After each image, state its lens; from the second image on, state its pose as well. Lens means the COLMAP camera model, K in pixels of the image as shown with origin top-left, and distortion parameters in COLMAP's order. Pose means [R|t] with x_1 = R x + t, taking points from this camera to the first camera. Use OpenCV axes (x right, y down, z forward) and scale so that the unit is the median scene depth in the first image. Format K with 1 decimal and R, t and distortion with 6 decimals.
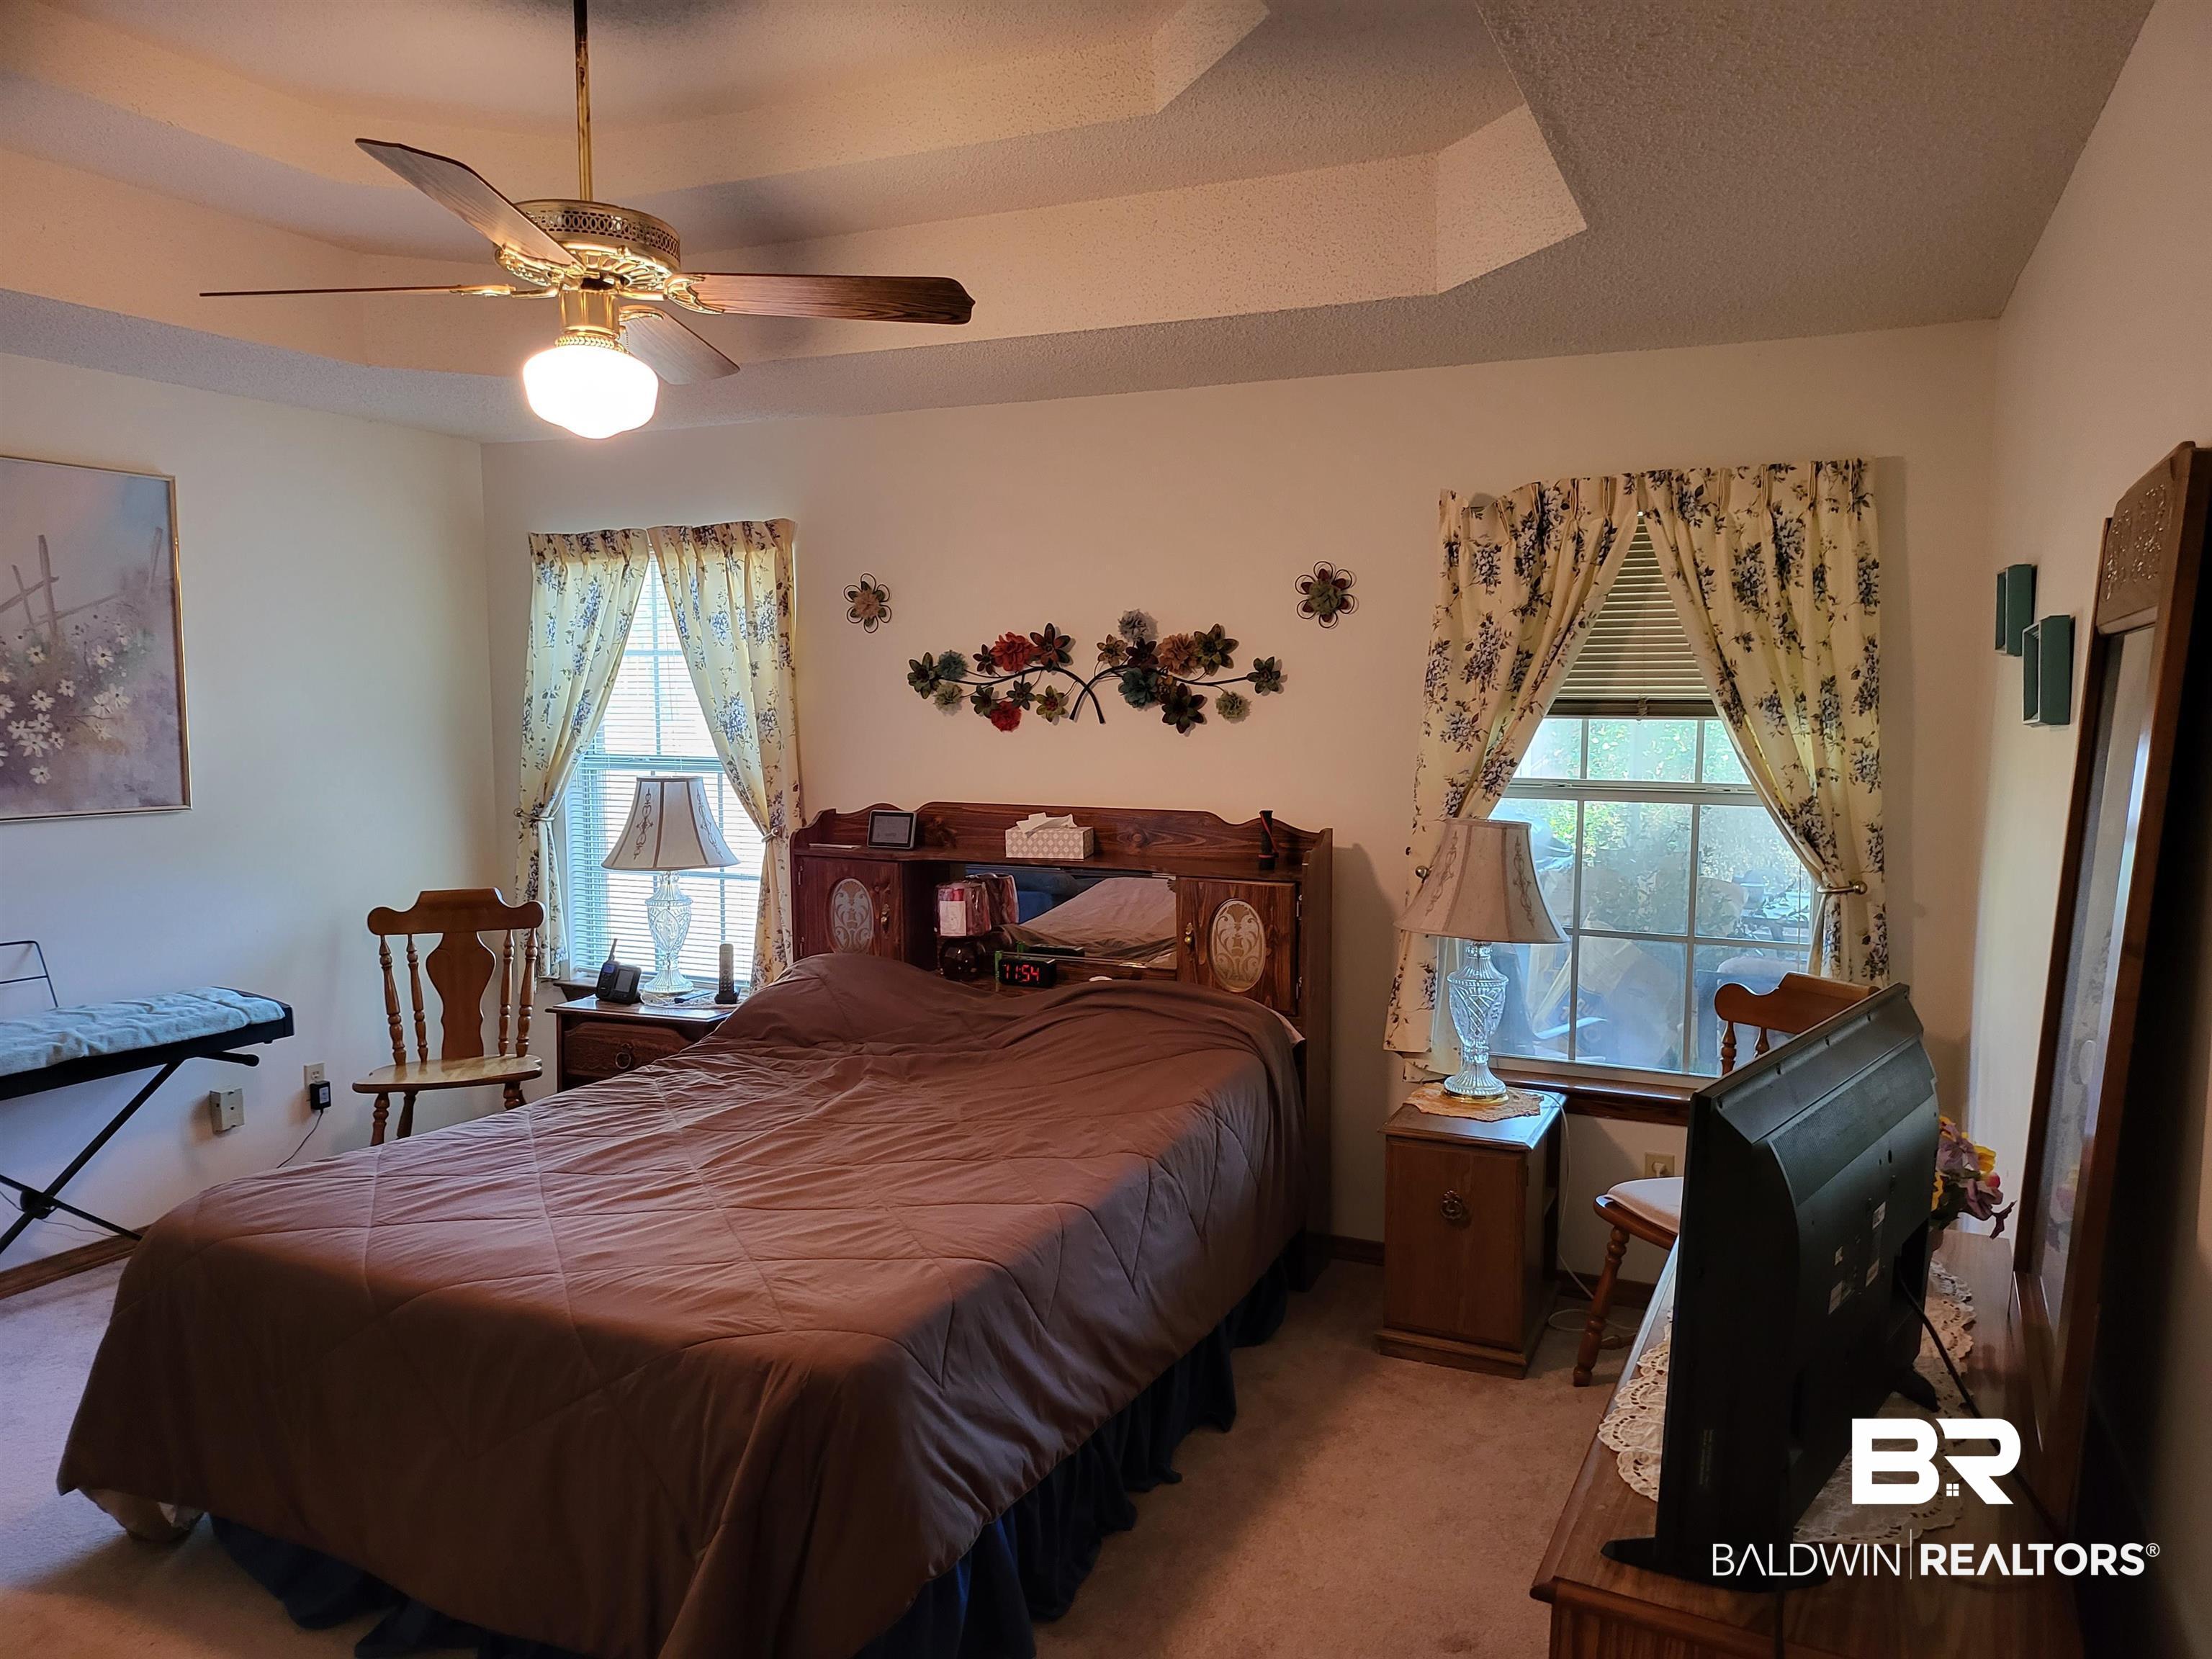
lens RADIAL K [[1503.4, 0, 1106.0], [0, 1503.4, 829.5], [0, 0, 1]] dist [0.000768, -0.000429]
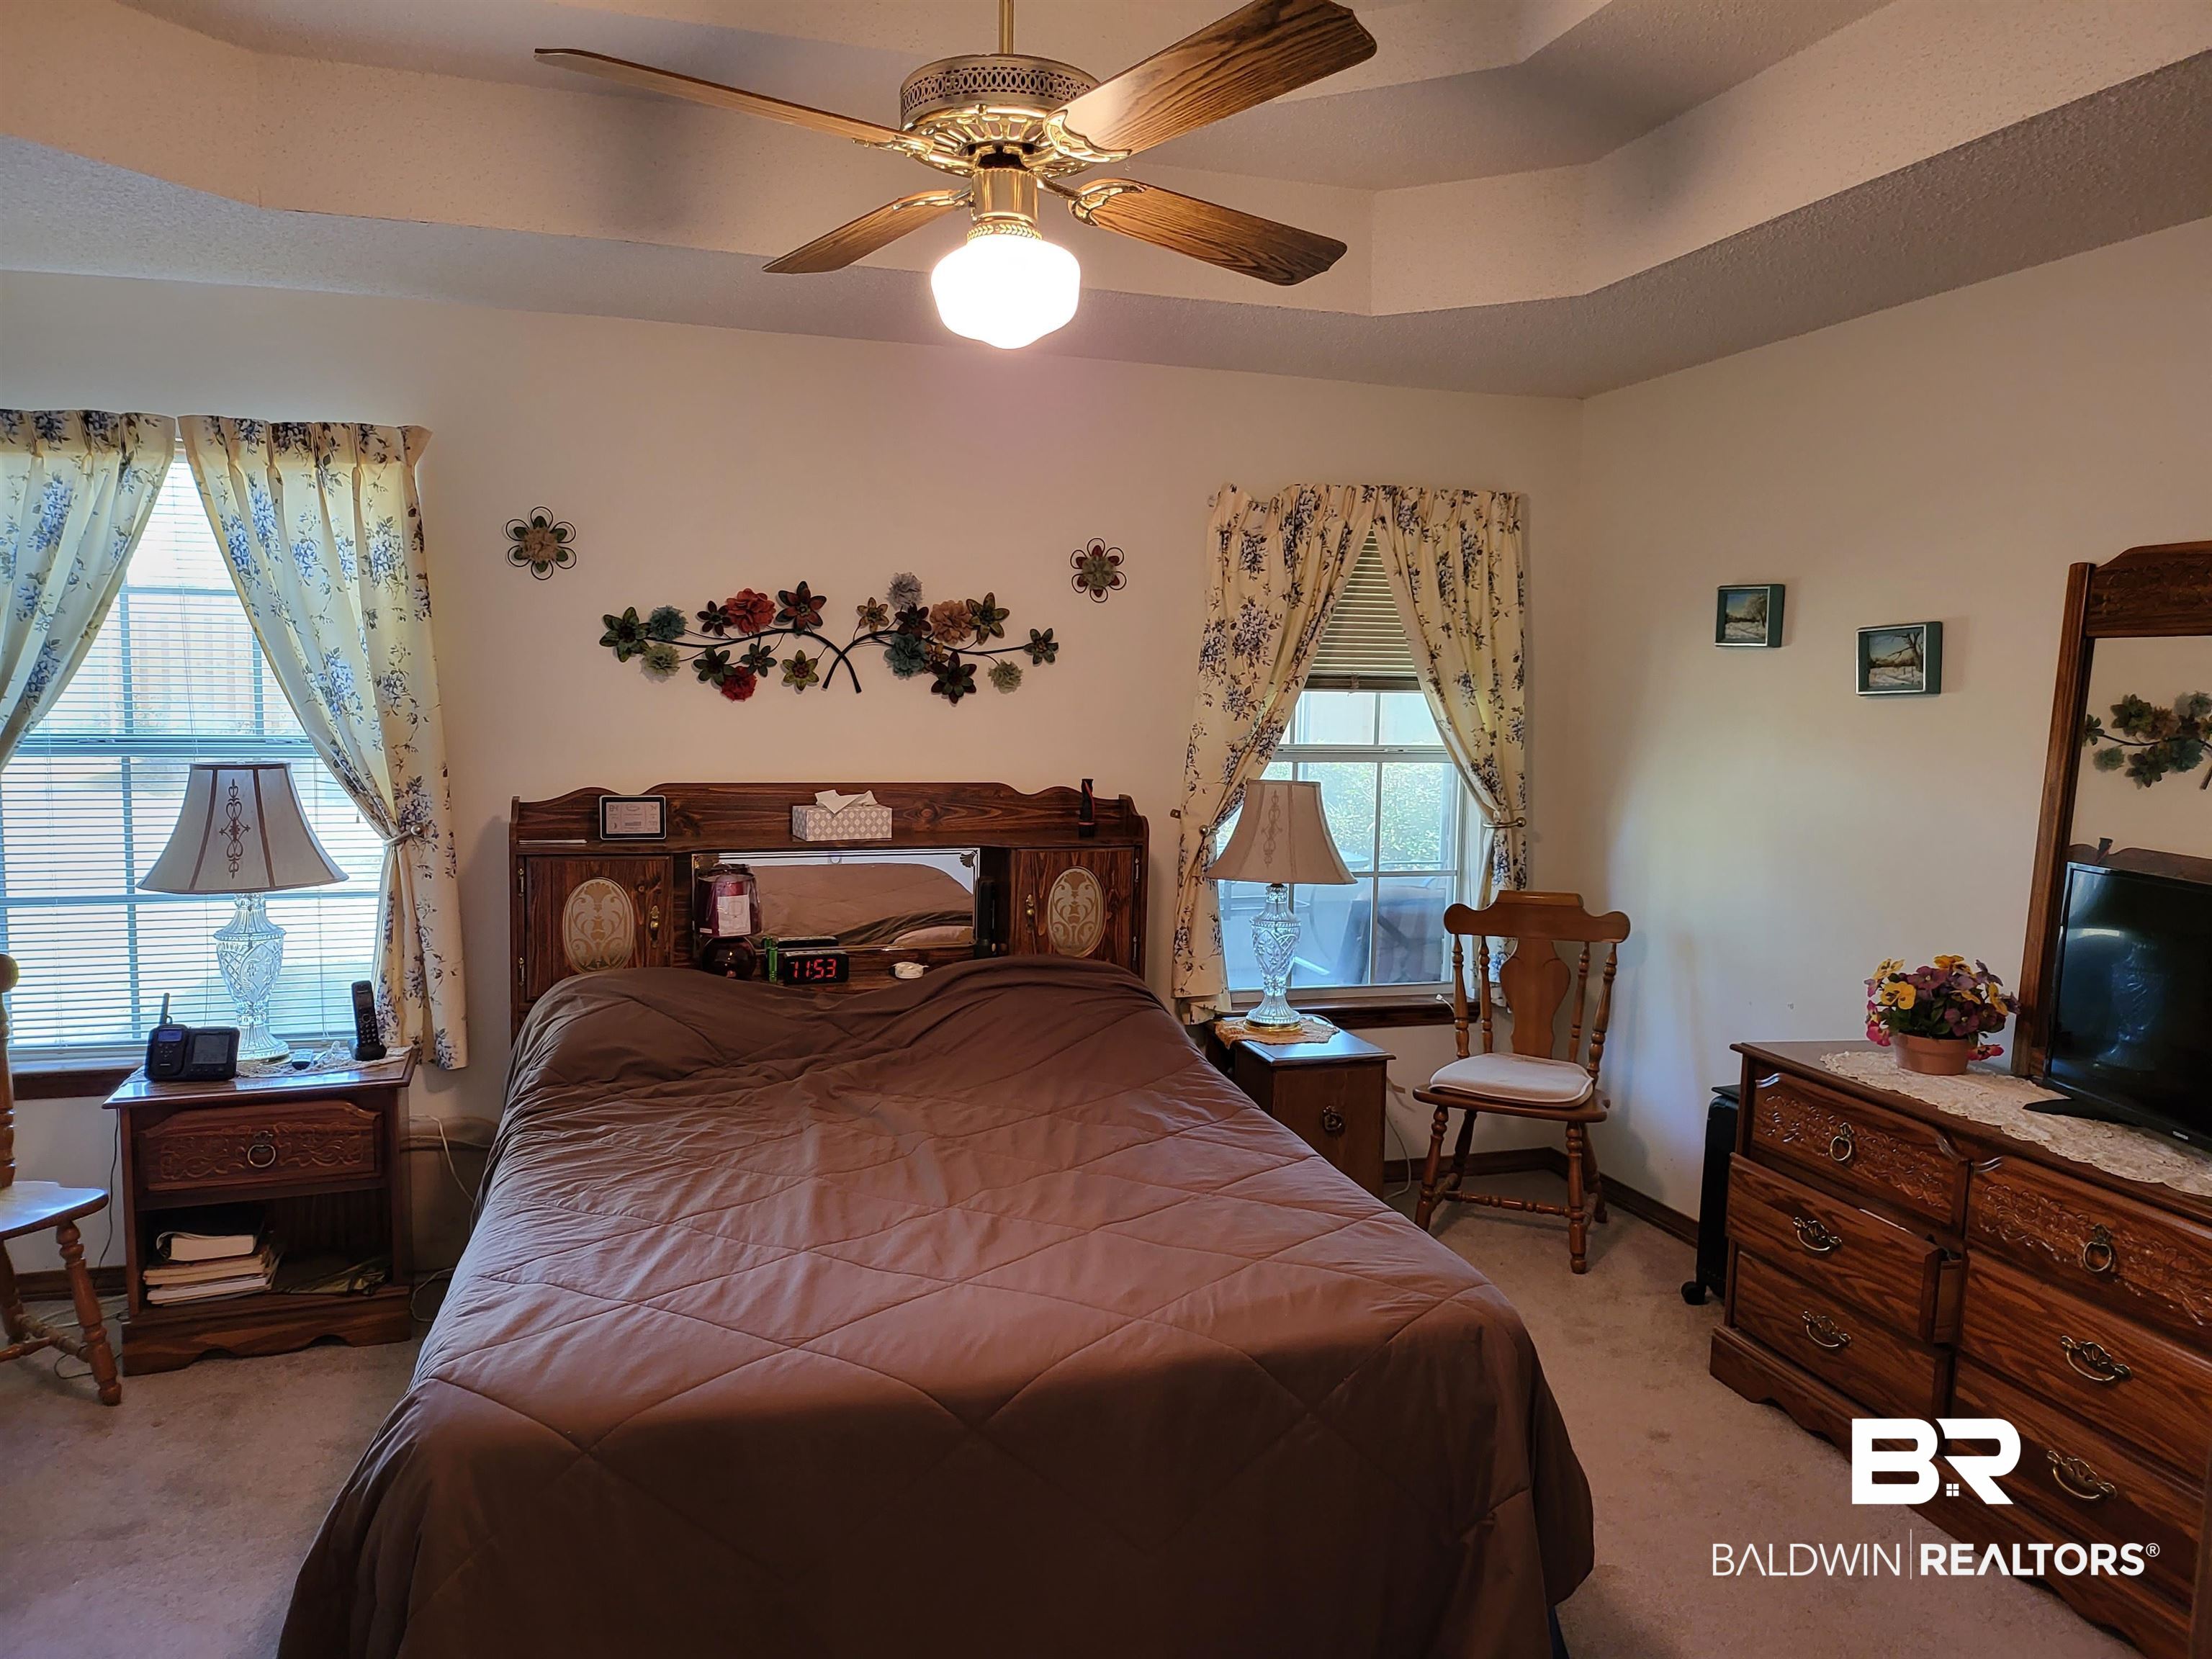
lens RADIAL K [[1569.5, 0, 1106.0], [0, 1569.5, 829.5], [0, 0, 1]] dist [0.022207, -0.067978]
pose [[0.747385, -0.054043, 0.662189, -0.552767], [0.040353, 0.998539, 0.035948, -0.015189], [-0.663164, -0.000146, 0.748474, 0.175827]]
